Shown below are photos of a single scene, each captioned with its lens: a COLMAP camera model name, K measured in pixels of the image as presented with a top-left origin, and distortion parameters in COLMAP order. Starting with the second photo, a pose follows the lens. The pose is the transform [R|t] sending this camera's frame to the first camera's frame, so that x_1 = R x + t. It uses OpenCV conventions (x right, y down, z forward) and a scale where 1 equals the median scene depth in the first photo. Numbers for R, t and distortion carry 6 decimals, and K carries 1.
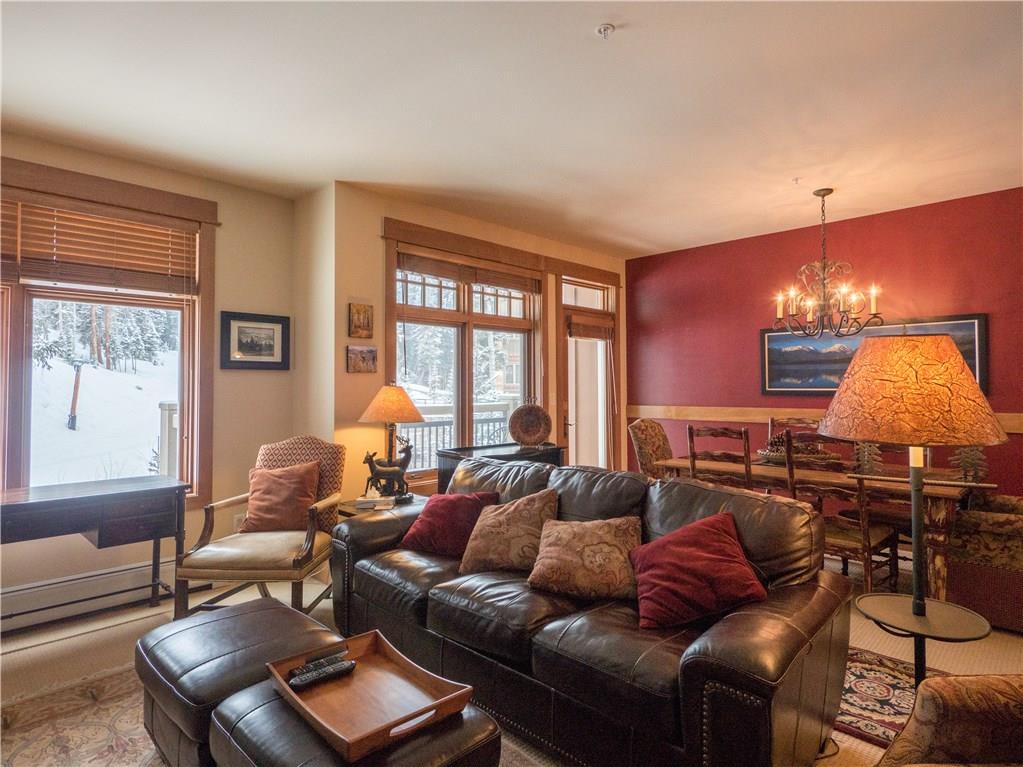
lens RADIAL K [[568.8, 0, 513.8], [0, 568.8, 377.6], [0, 0, 1]] dist [0.006153, -0.002733]
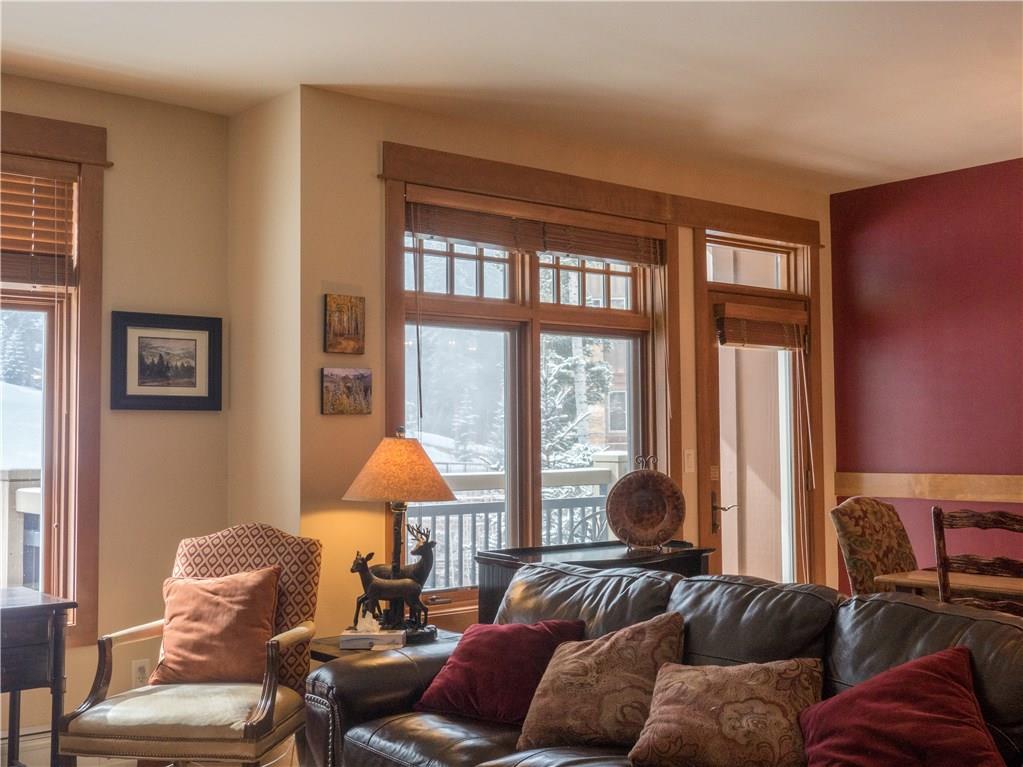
lens RADIAL K [[1179.2, 0, 508.9], [0, 1179.2, 385.6], [0, 0, 1]] dist [-0.002338, 0.000000]
pose [[0.994881, -0.008408, -0.100703, 0.016232], [0.005650, 0.999602, -0.027650, -0.004271], [0.100895, 0.026940, 0.994532, -0.167777]]
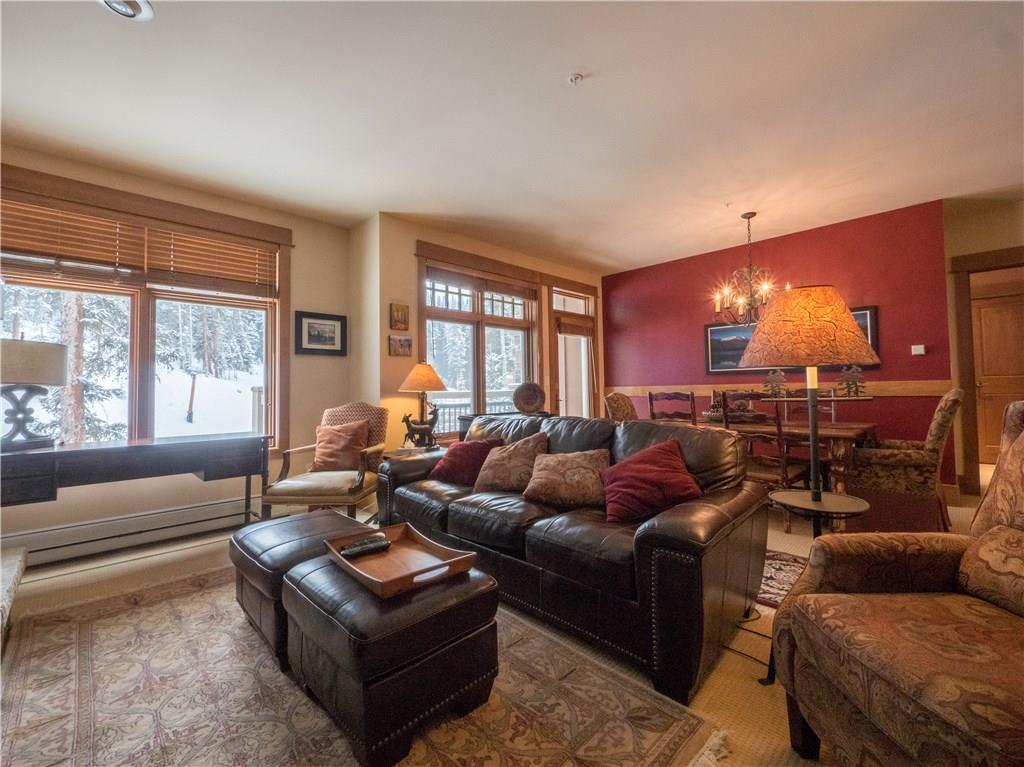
lens RADIAL K [[434.3, 0, 515.1], [0, 434.3, 378.0], [0, 0, 1]] dist [-0.004769, 0.000975]
pose [[0.999804, -0.012653, -0.015254, 0.014668], [0.012487, 0.999863, -0.010910, 0.057929], [0.015390, 0.010717, 0.999824, -0.005855]]
